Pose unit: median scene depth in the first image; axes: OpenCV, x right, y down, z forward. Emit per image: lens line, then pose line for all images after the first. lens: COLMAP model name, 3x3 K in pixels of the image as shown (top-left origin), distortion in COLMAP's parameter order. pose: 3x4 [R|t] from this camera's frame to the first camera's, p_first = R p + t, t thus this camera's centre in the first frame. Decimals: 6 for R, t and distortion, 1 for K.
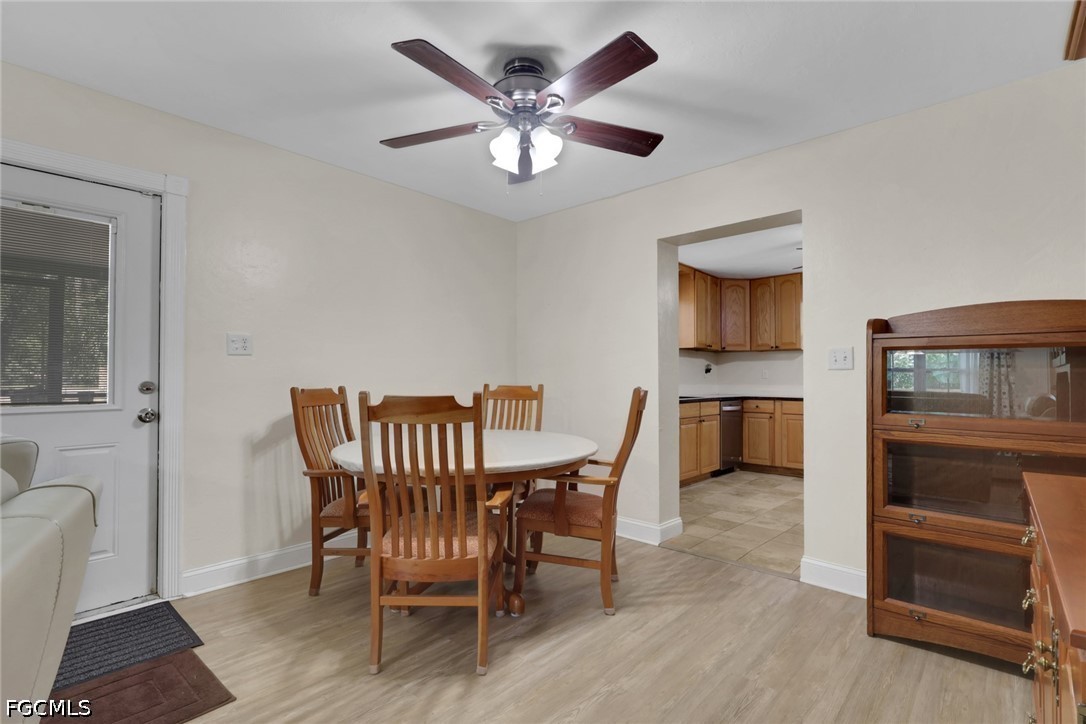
lens RADIAL K [[522.0, 0, 572.5], [0, 522.0, 378.0], [0, 0, 1]] dist [-0.006054, 0.000640]
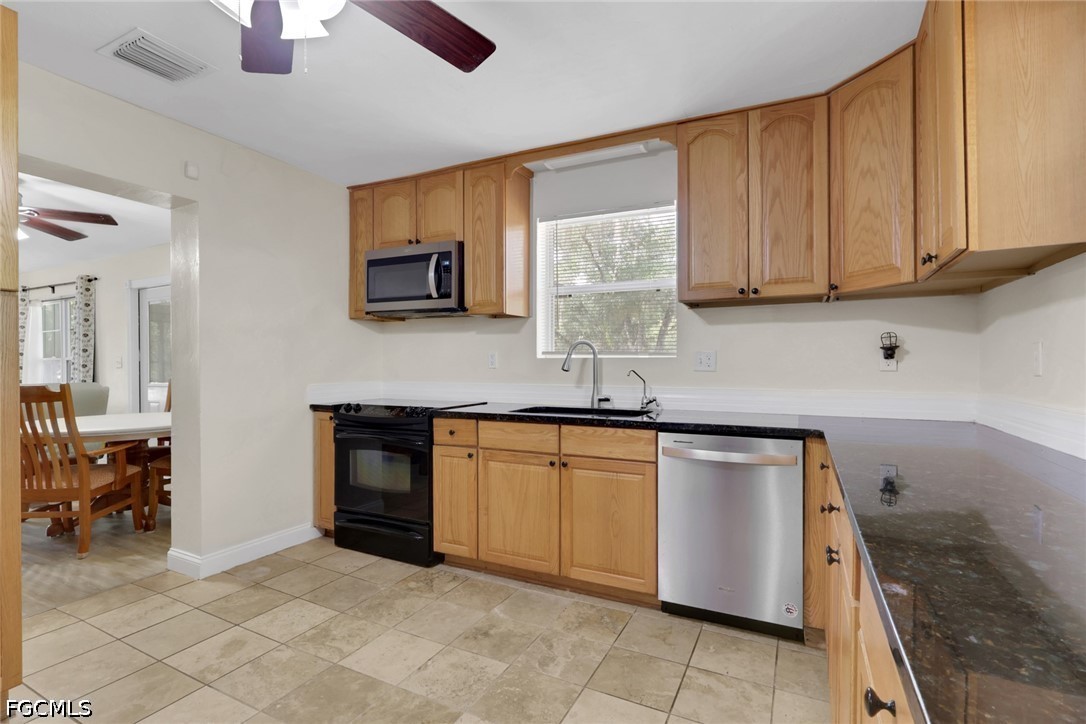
lens RADIAL K [[522.0, 0, 538.8], [0, 522.0, 368.7], [0, 0, 1]] dist [-0.006054, 0.000640]
pose [[0.225539, 0.000029, -0.974234, 0.640978], [0.005536, 0.999984, 0.001312, -0.005110], [0.974218, -0.005689, 0.225535, 0.791514]]
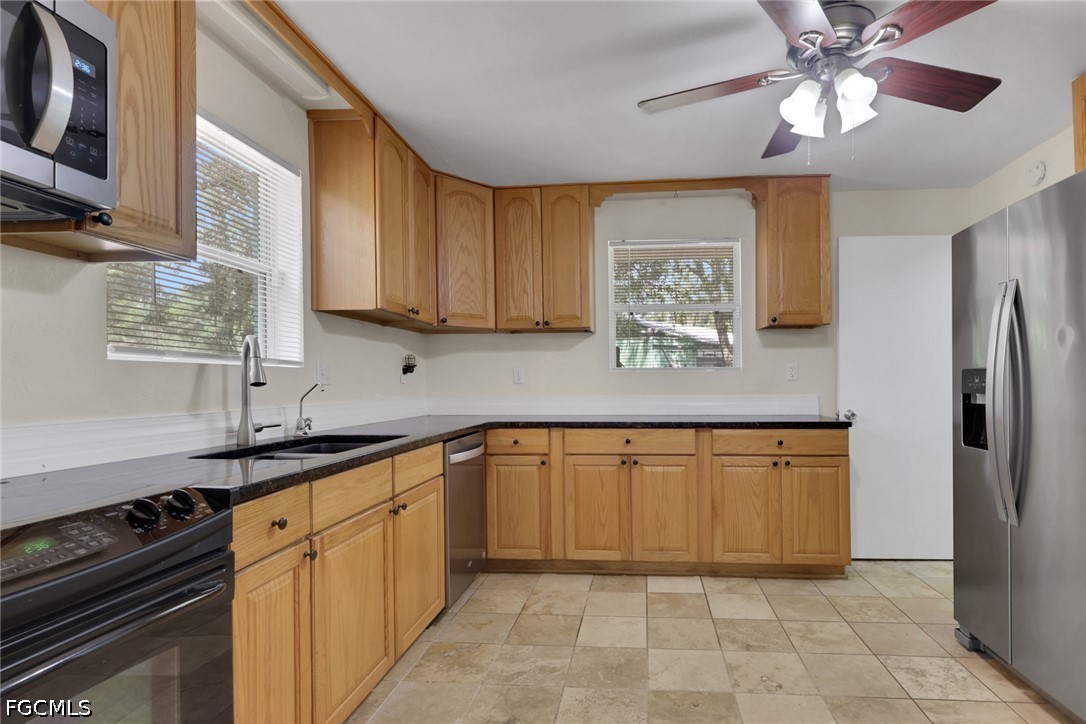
lens RADIAL K [[526.2, 0, 606.8], [0, 526.2, 383.6], [0, 0, 1]] dist [0.005624, 0.000802]
pose [[0.810780, -0.014089, 0.585182, 0.140282], [0.009092, 0.999893, 0.011476, -0.004968], [-0.585281, -0.003984, 0.810821, 0.568521]]
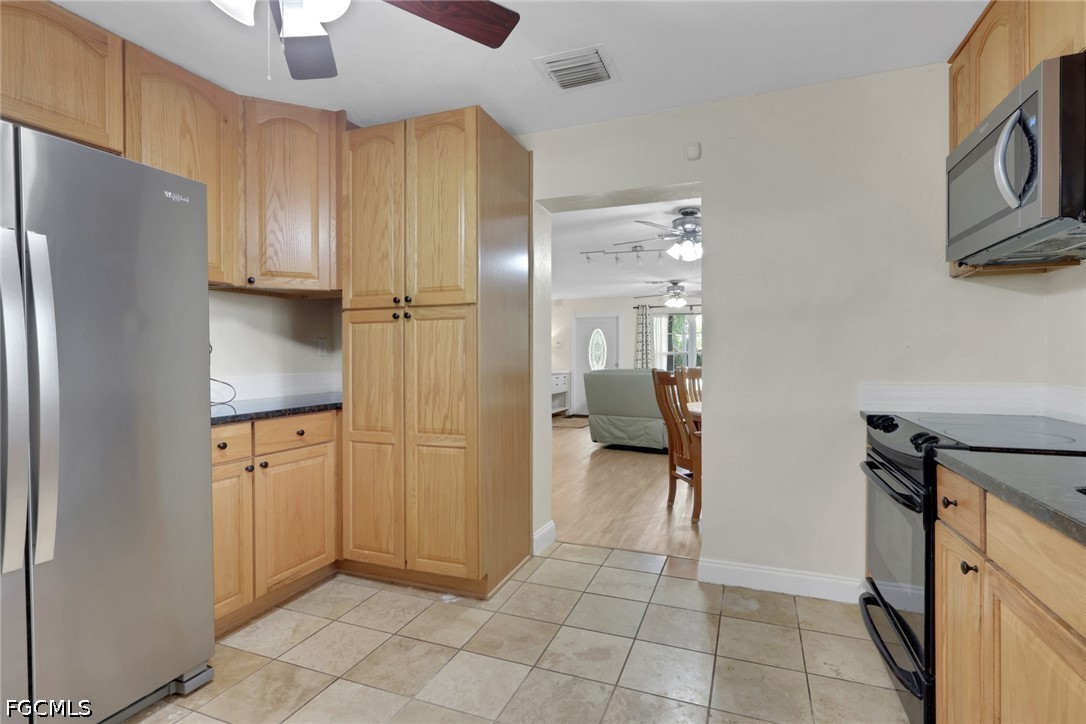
lens RADIAL K [[522.0, 0, 550.6], [0, 522.0, 359.1], [0, 0, 1]] dist [-0.006054, 0.000640]
pose [[-0.947264, -0.002806, -0.320442, 0.382084], [-0.004037, 0.999987, 0.003178, -0.005771], [0.320429, 0.004304, -0.947263, 0.973977]]
